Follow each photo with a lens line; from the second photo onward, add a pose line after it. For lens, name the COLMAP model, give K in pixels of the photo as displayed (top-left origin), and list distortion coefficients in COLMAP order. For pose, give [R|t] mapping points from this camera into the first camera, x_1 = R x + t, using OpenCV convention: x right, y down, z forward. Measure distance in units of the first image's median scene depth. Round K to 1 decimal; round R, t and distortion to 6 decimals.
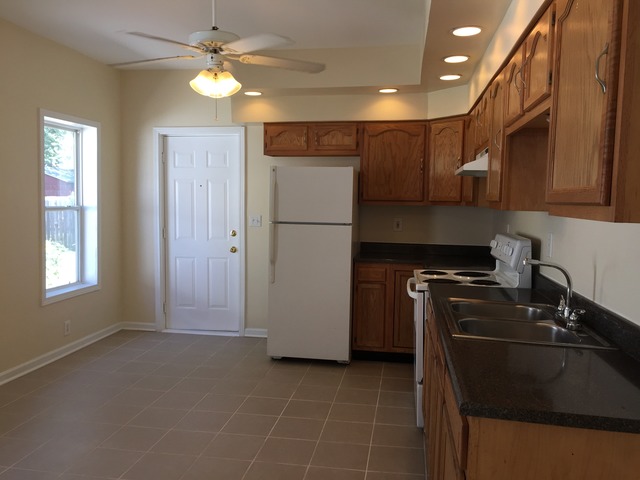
lens RADIAL K [[542.7, 0, 319.6], [0, 542.7, 212.3], [0, 0, 1]] dist [0.004103, 0.000582]
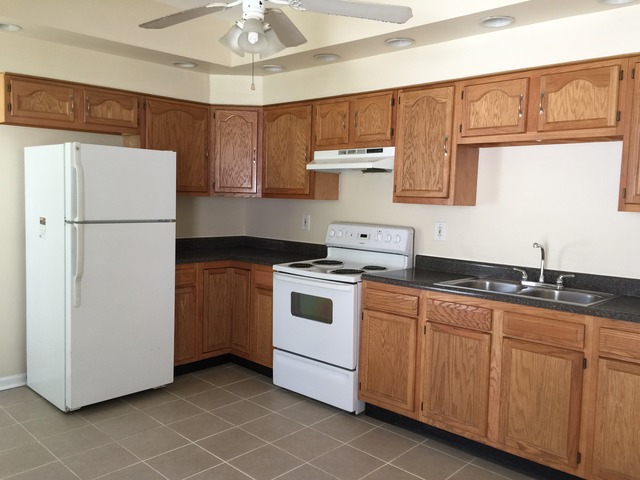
lens RADIAL K [[546.1, 0, 320.4], [0, 546.1, 226.1], [0, 0, 1]] dist [0.153574, -0.288318]
pose [[0.566339, -0.051497, 0.822562, -0.490051], [0.002419, 0.998146, 0.060824, -0.019721], [-0.824169, -0.032457, 0.565413, 0.315470]]
